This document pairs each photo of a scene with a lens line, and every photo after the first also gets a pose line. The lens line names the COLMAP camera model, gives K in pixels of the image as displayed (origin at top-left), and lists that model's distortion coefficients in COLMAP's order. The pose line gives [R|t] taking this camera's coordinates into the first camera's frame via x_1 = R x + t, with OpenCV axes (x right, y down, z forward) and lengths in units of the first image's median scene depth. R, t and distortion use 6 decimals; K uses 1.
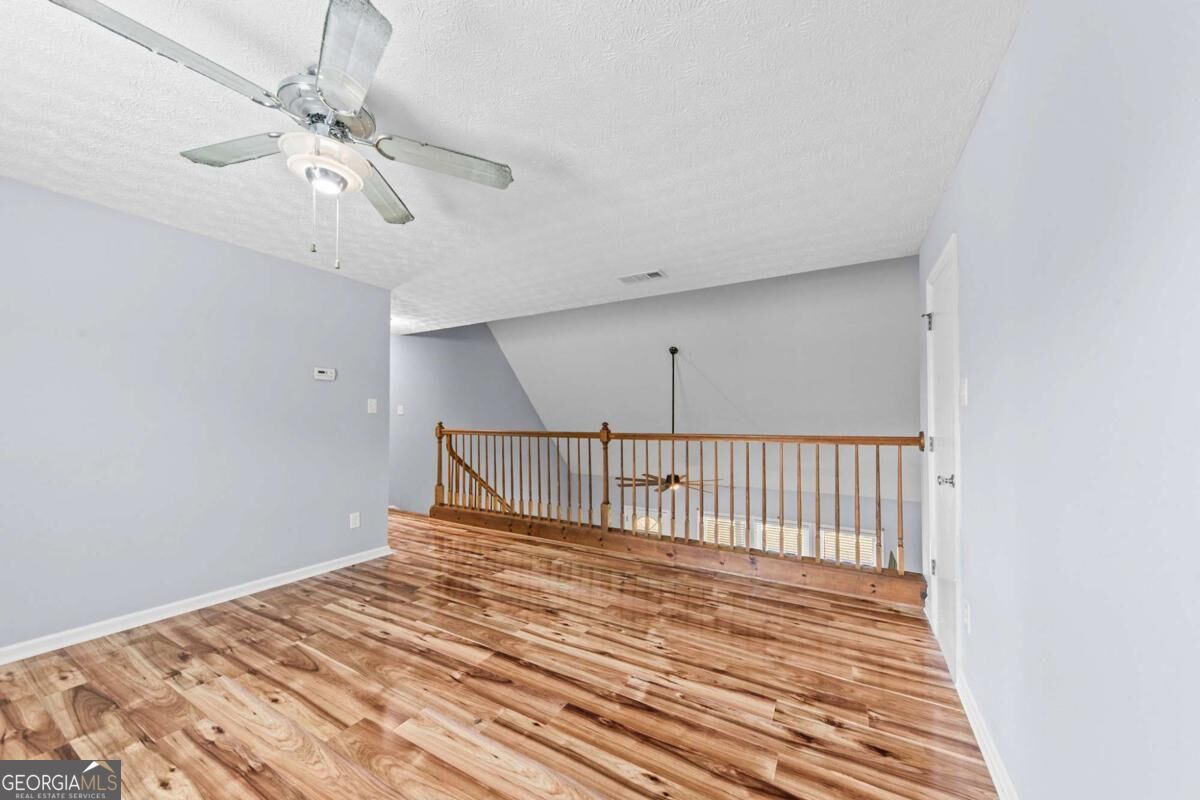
lens RADIAL K [[420.2, 0, 602.9], [0, 420.2, 406.1], [0, 0, 1]] dist [0.005248, -0.000240]
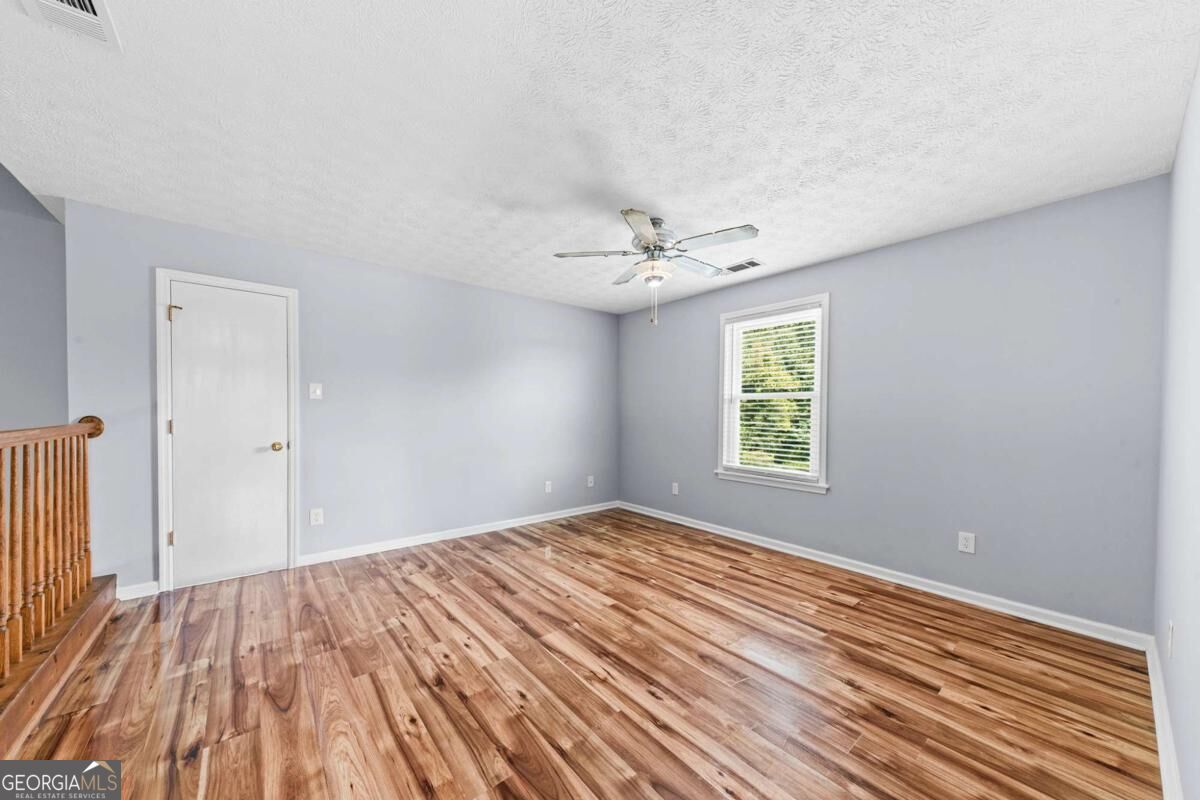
lens RADIAL K [[420.2, 0, 602.9], [0, 420.2, 406.1], [0, 0, 1]] dist [0.005248, -0.000240]
pose [[-0.936700, -0.006806, 0.350066, -0.598022], [-0.025232, 0.998524, -0.048103, 0.056755], [-0.349222, -0.053891, -0.935489, 1.529639]]
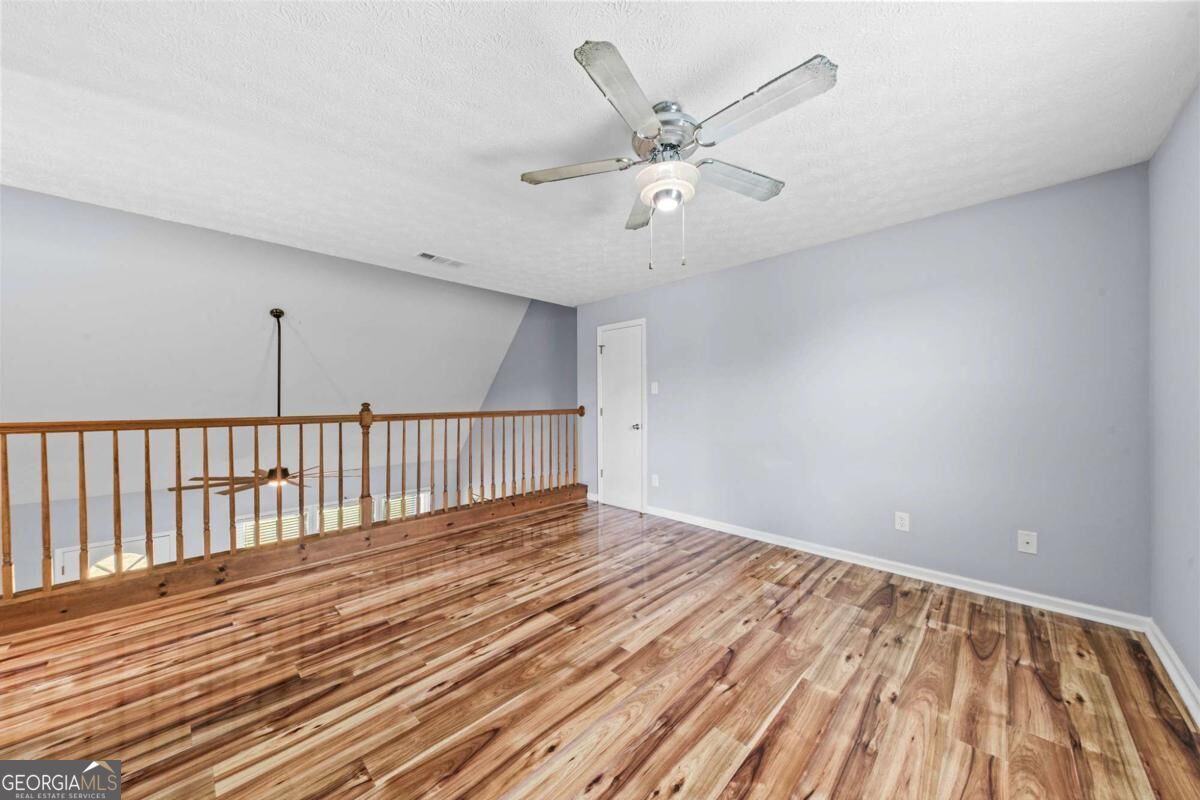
lens RADIAL K [[407.3, 0, 600.0], [0, 407.3, 400.0], [0, 0, 1]] dist [0.013066, -0.003982]
pose [[0.259320, -0.002251, 0.965789, -0.992935], [-0.031340, 0.999451, 0.010744, 0.013478], [-0.965283, -0.033054, 0.259107, 0.480098]]
